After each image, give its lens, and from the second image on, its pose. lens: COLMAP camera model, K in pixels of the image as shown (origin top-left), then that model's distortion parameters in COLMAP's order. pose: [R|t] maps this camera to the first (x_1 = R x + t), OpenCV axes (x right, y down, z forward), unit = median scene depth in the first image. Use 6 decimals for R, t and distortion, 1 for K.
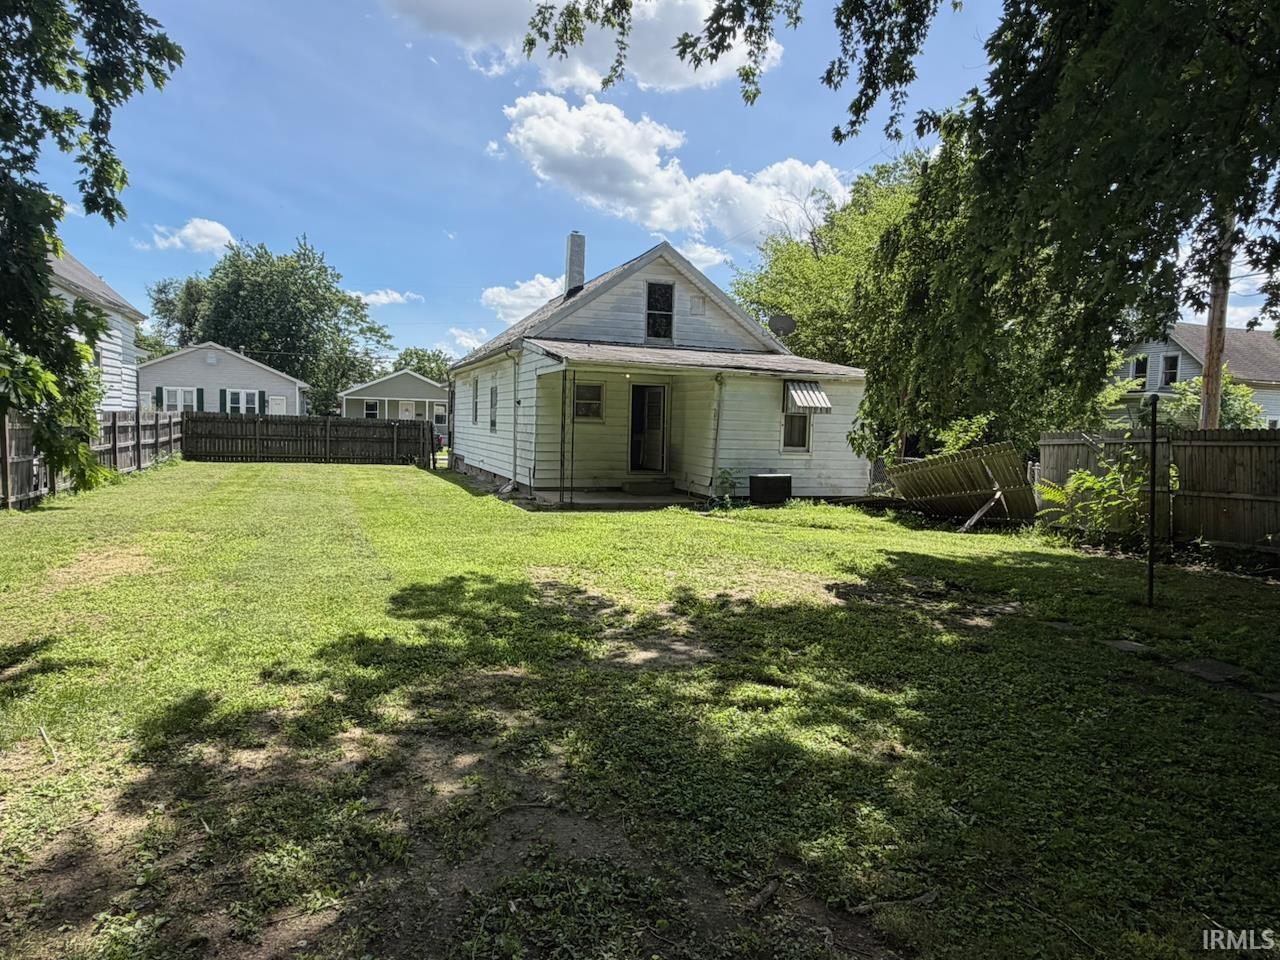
lens RADIAL K [[824.5, 0, 640.0], [0, 824.5, 477.8], [0, 0, 1]] dist [-0.001329, -0.000235]
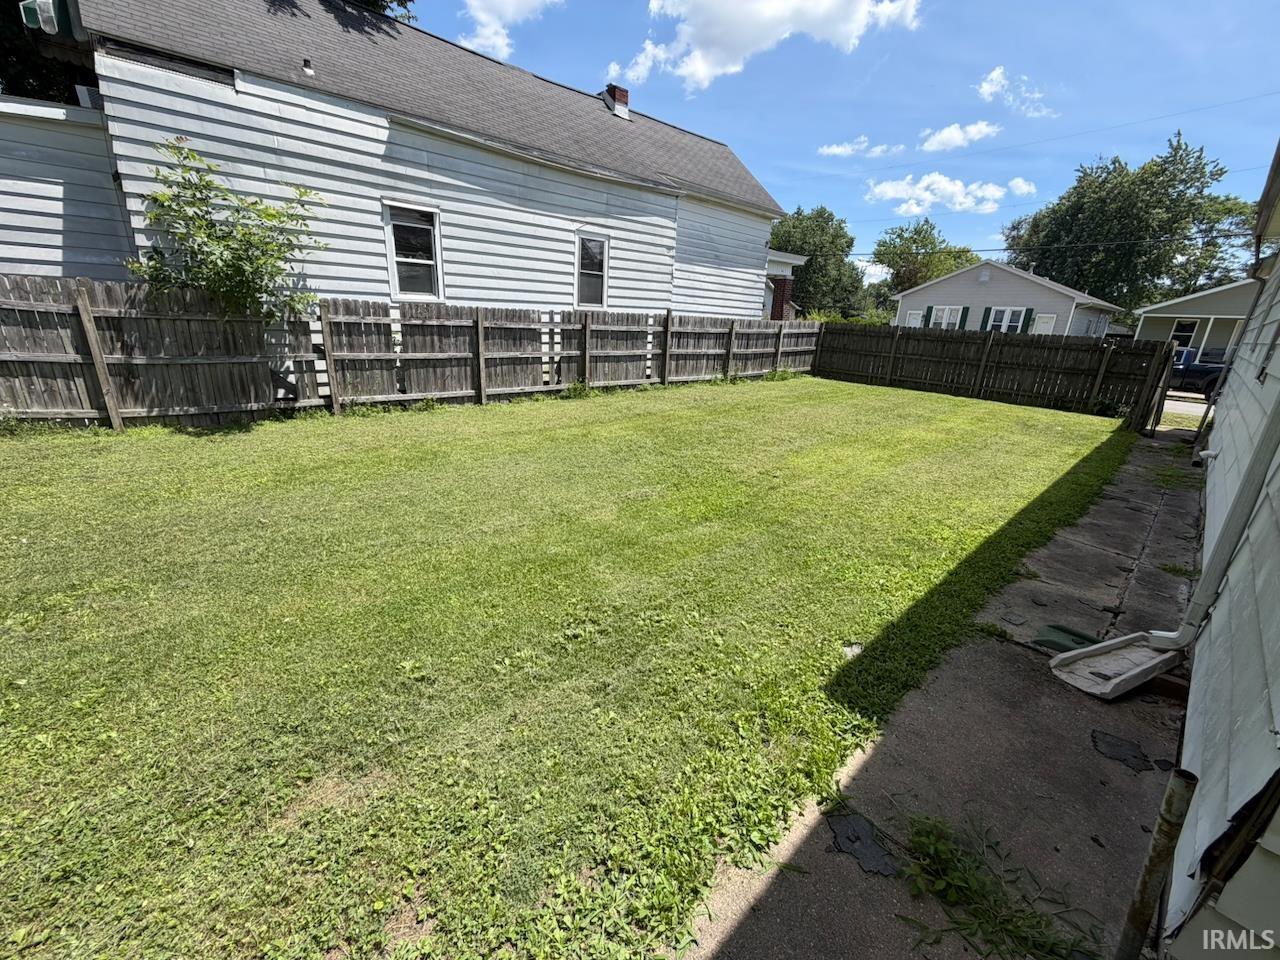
lens RADIAL K [[510.2, 0, 637.9], [0, 510.2, 476.7], [0, 0, 1]] dist [-0.000517, -0.000183]
pose [[0.363267, 0.267907, -0.892336, -0.041919], [-0.094549, 0.963421, 0.250758, -0.022313], [0.926875, -0.006723, 0.375310, 0.355167]]
